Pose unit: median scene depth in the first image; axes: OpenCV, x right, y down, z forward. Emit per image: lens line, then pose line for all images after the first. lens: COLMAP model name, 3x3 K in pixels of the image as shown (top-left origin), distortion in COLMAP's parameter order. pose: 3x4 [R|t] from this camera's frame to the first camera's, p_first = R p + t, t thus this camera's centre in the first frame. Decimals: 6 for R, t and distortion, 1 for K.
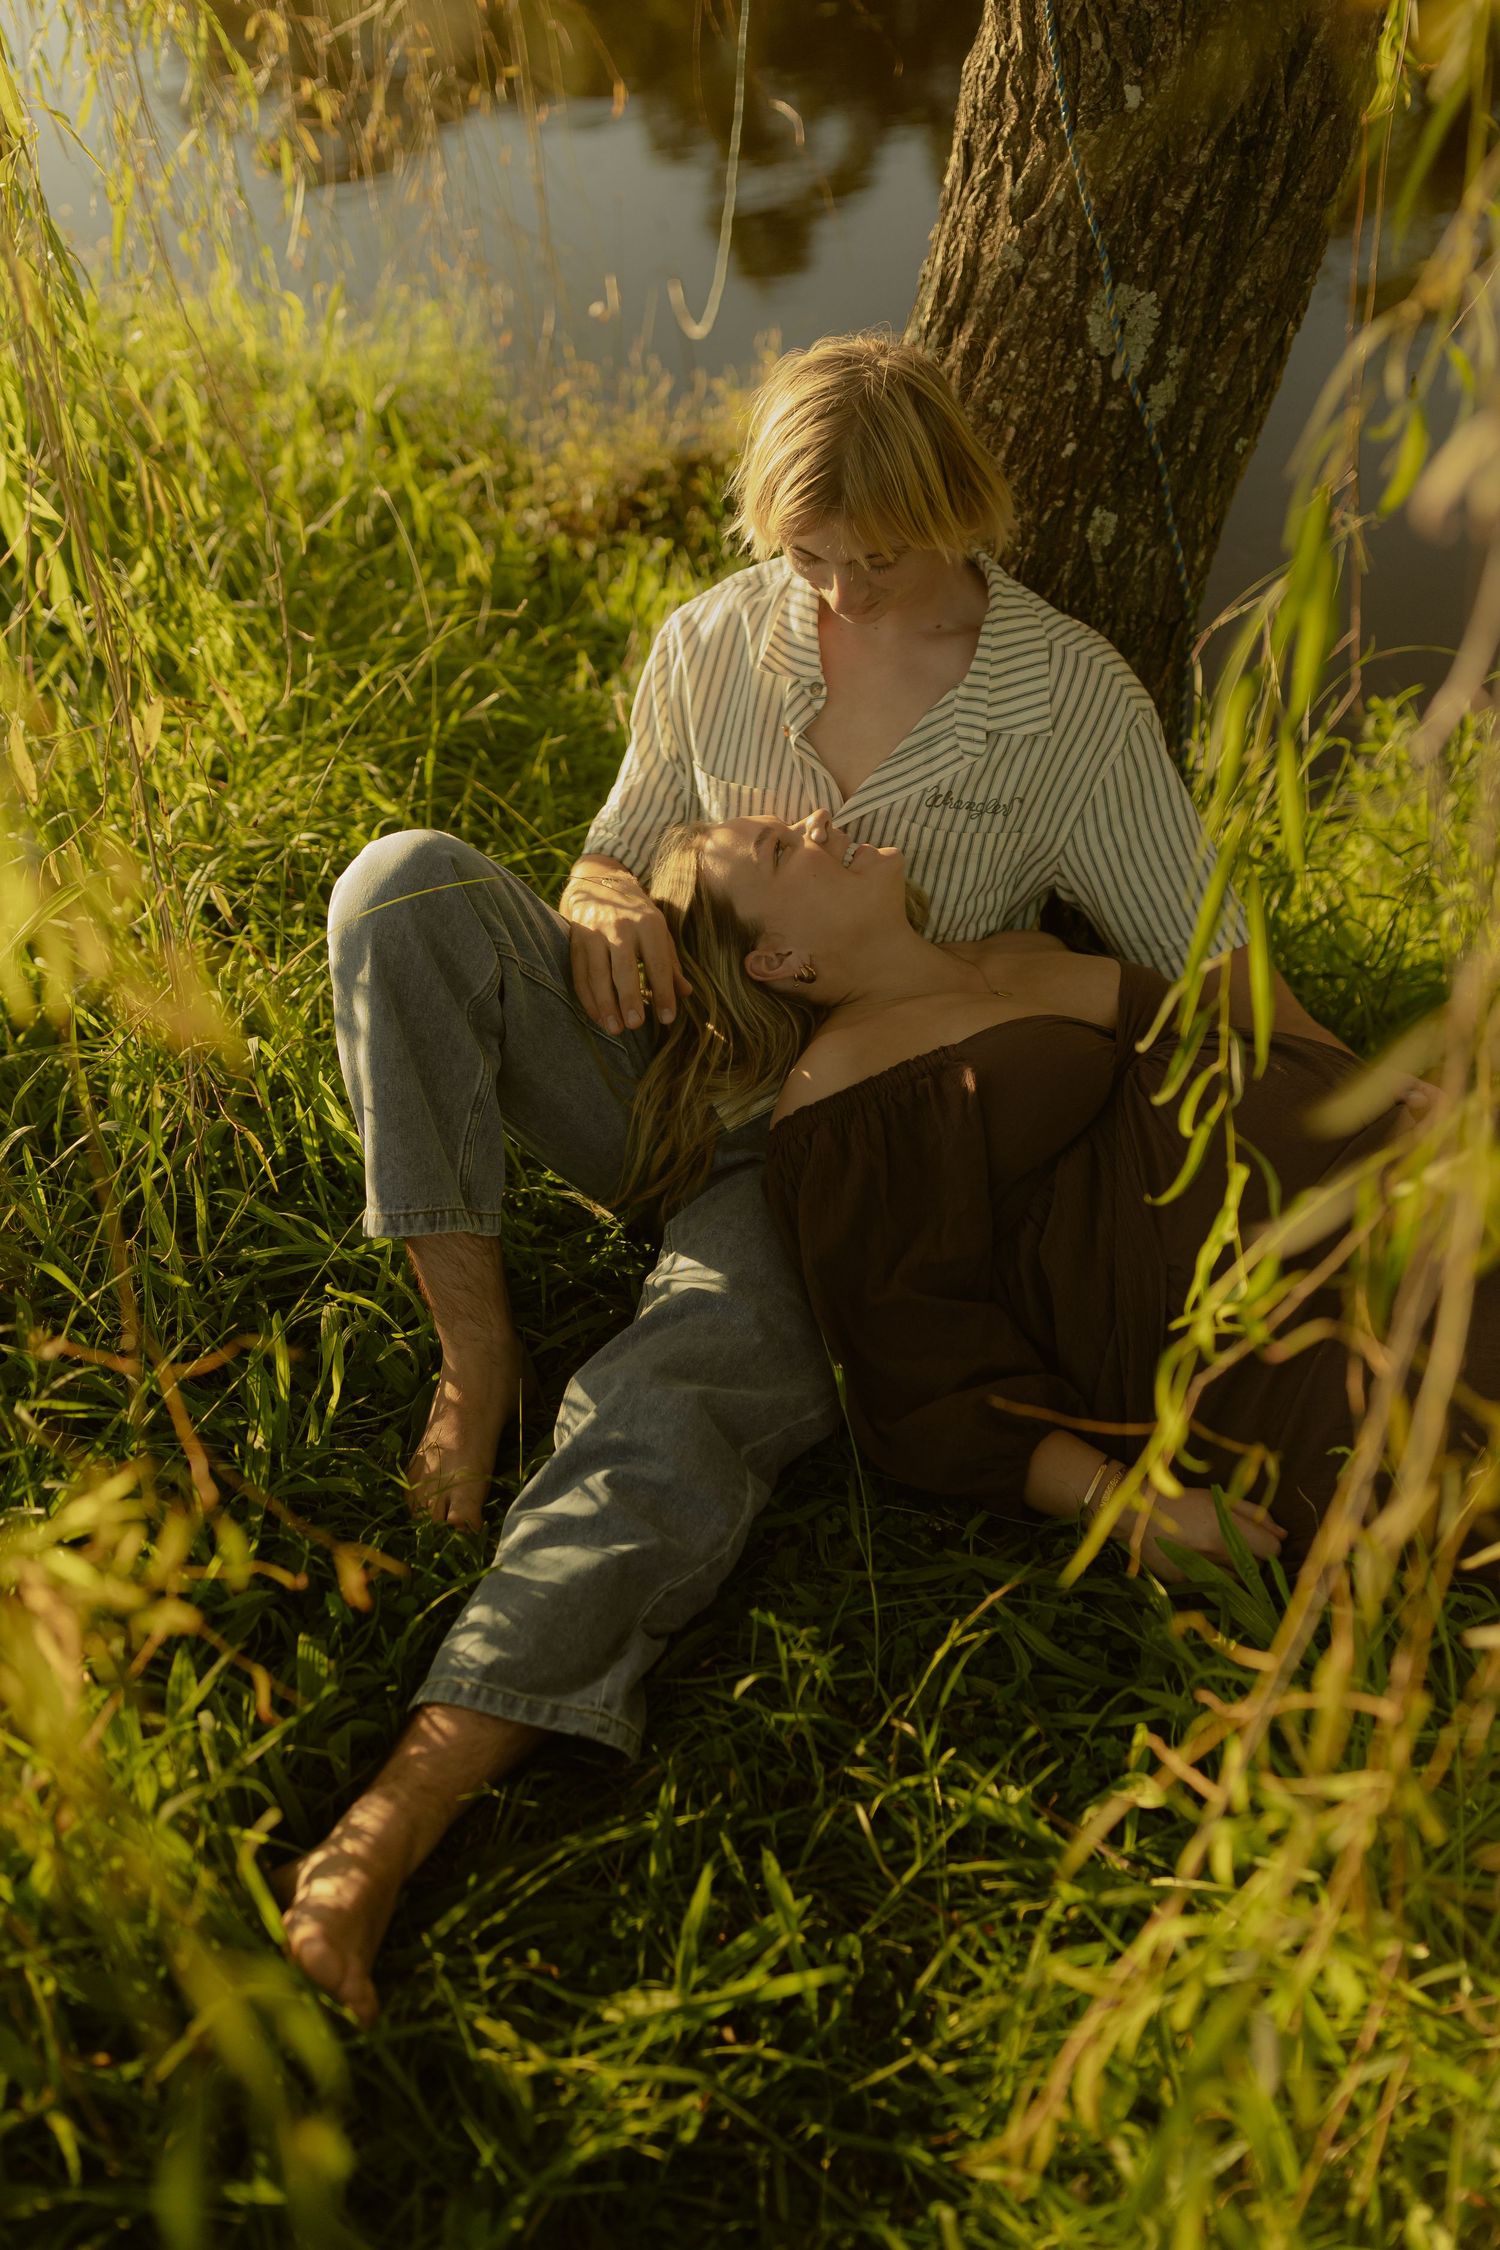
lens RADIAL K [[2300.0, 0, 678.6], [0, 2300.0, 1123.2], [0, 0, 1]] dist [0.119631, 0.014522]
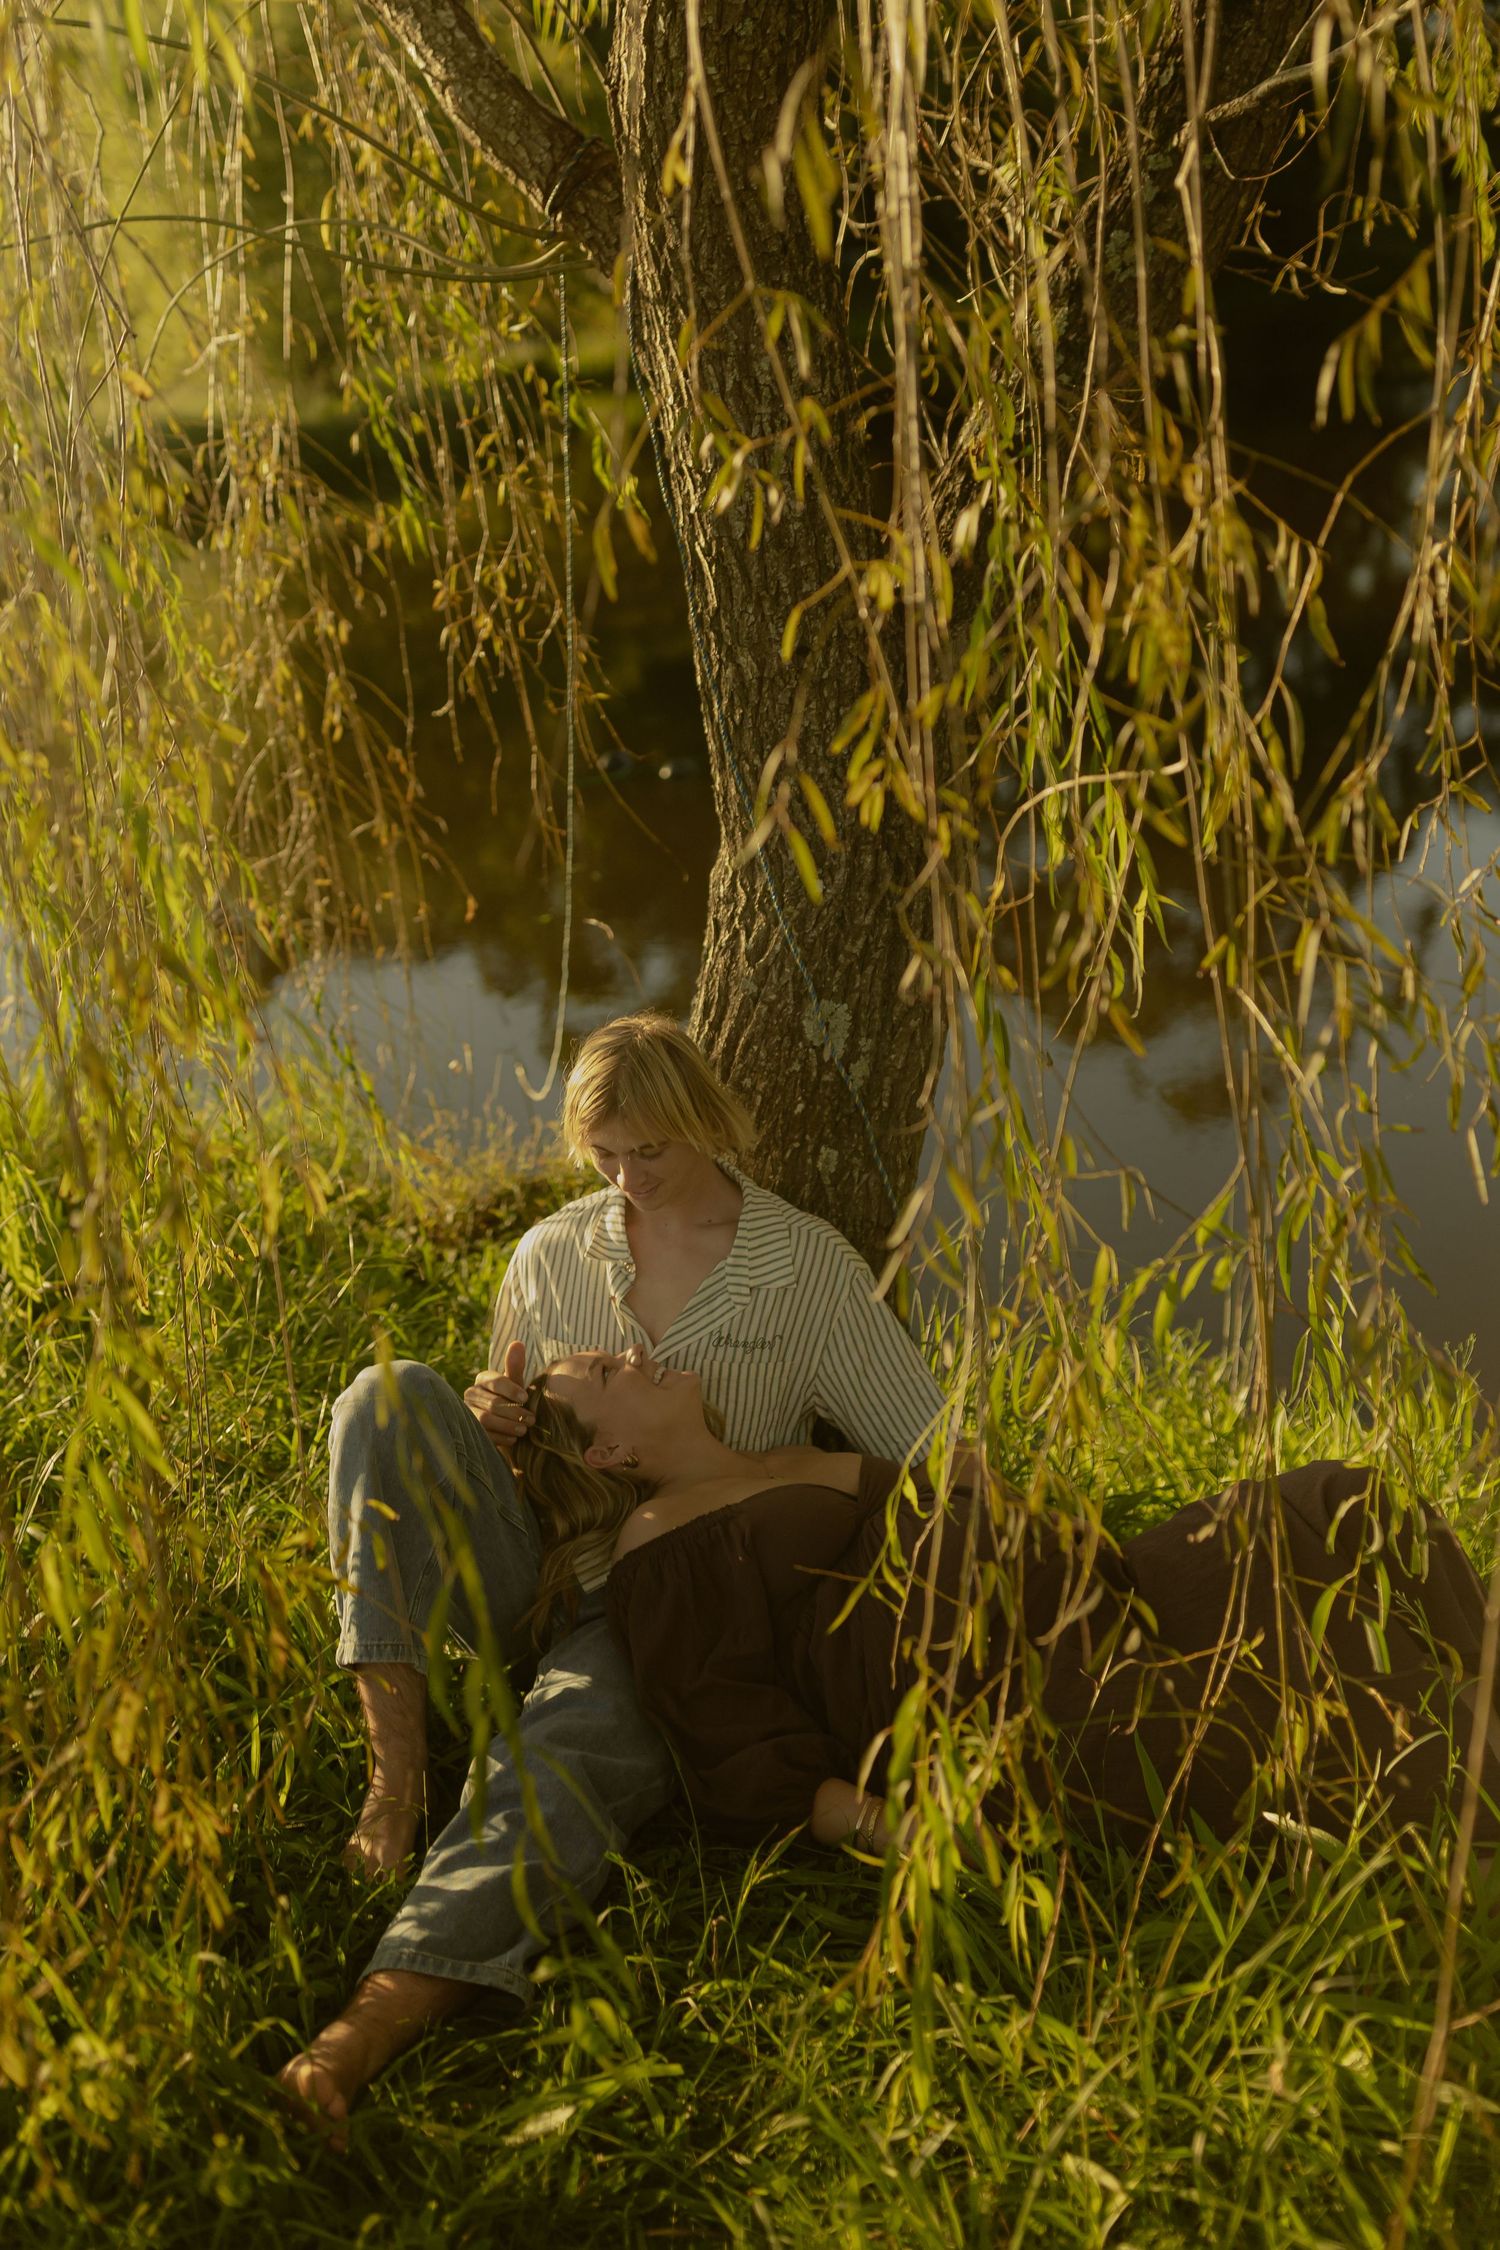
lens RADIAL K [[2203.5, 0, 750.0], [0, 2203.5, 1125.0], [0, 0, 1]] dist [0.002170, -0.001924]
pose [[0.993631, -0.046729, 0.102541, 0.000703], [0.076358, 0.948410, -0.307715, 0.138643], [-0.082872, 0.313585, 0.945937, -0.274673]]
